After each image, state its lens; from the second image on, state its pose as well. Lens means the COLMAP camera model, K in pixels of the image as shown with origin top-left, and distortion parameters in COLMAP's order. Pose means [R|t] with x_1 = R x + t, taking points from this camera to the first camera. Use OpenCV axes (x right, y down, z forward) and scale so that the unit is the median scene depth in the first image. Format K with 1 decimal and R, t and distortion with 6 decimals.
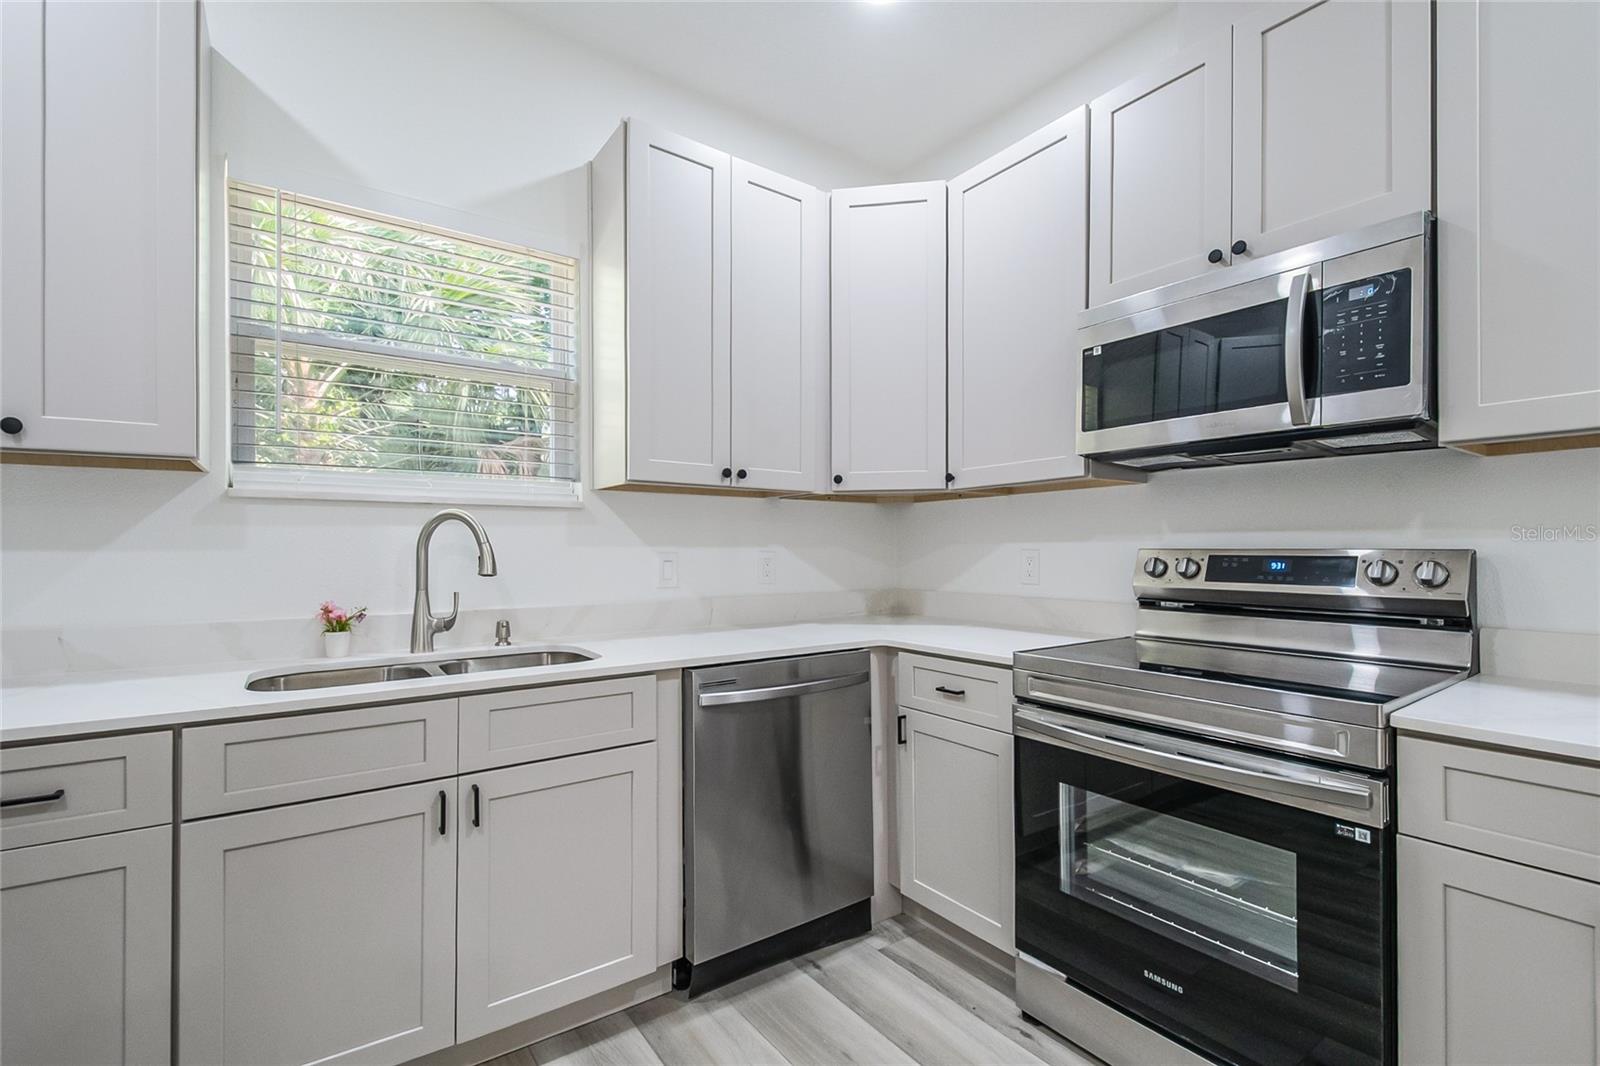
lens RADIAL K [[693.4, 0, 820.2], [0, 693.4, 547.1], [0, 0, 1]] dist [0.019030, -0.022691]
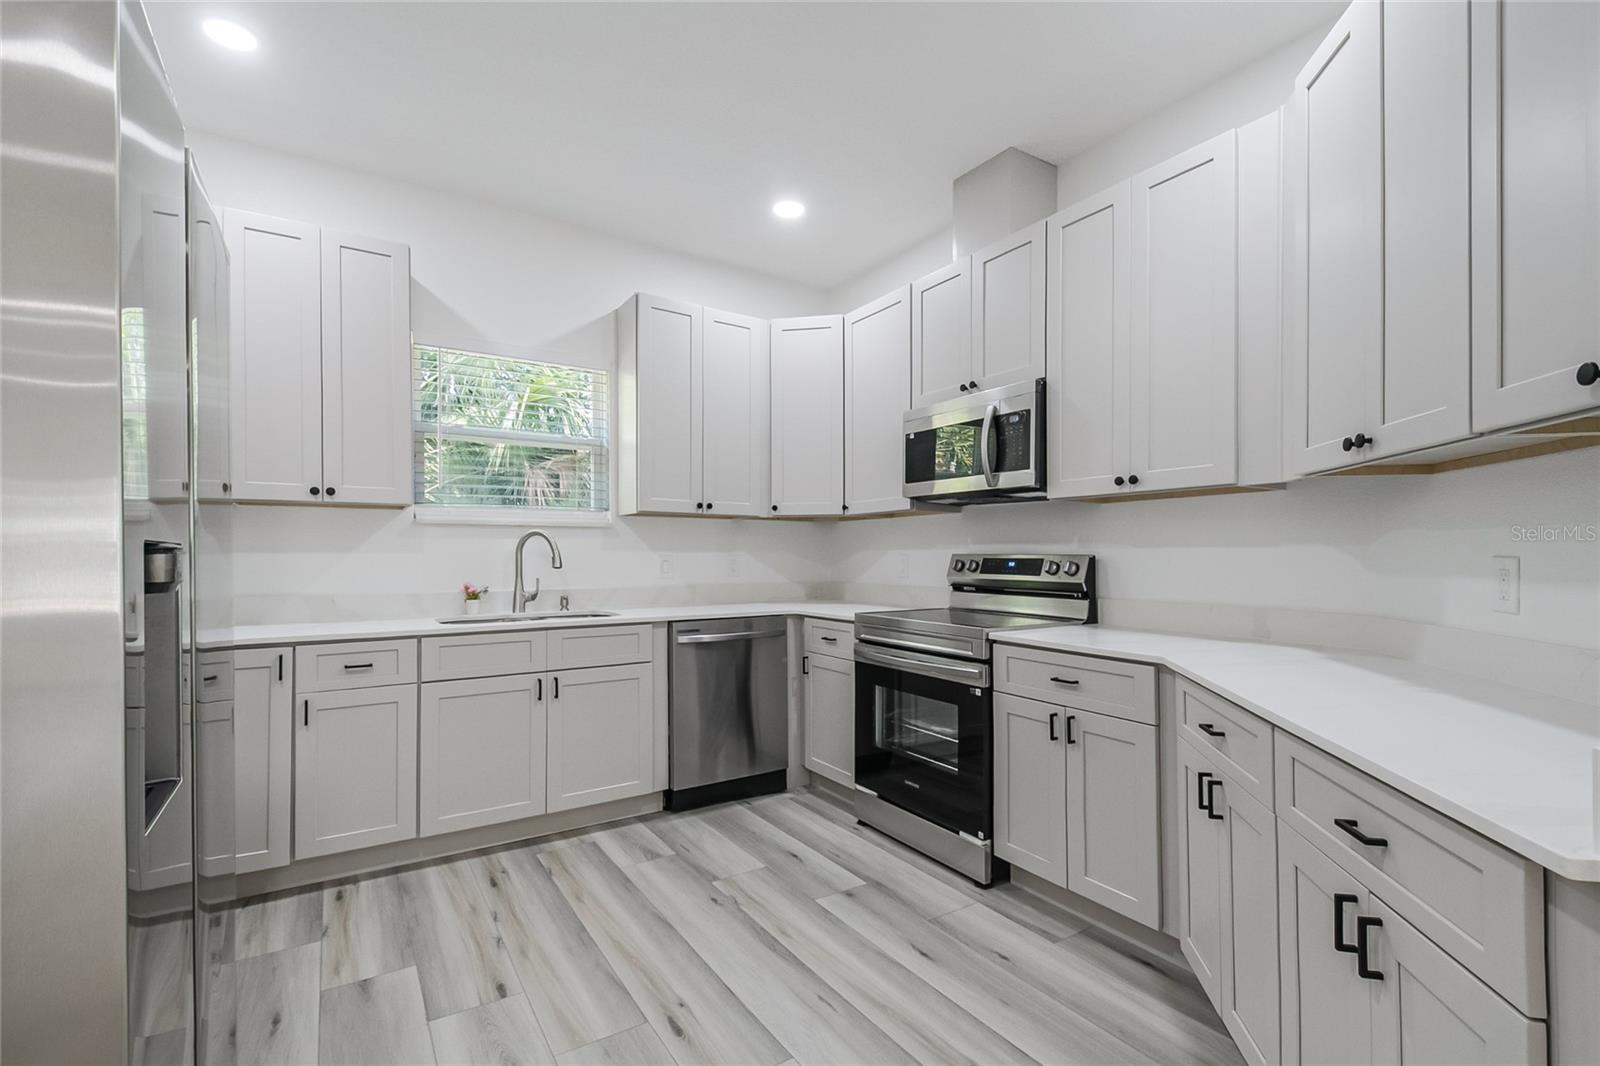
lens RADIAL K [[715.0, 0, 805.6], [0, 715.0, 559.8], [0, 0, 1]] dist [0.026849, -0.000353]
pose [[0.997784, 0.004132, -0.066412, 0.248369], [-0.003336, 0.999921, 0.012093, -0.002978], [0.066457, -0.011845, 0.997719, -0.716816]]
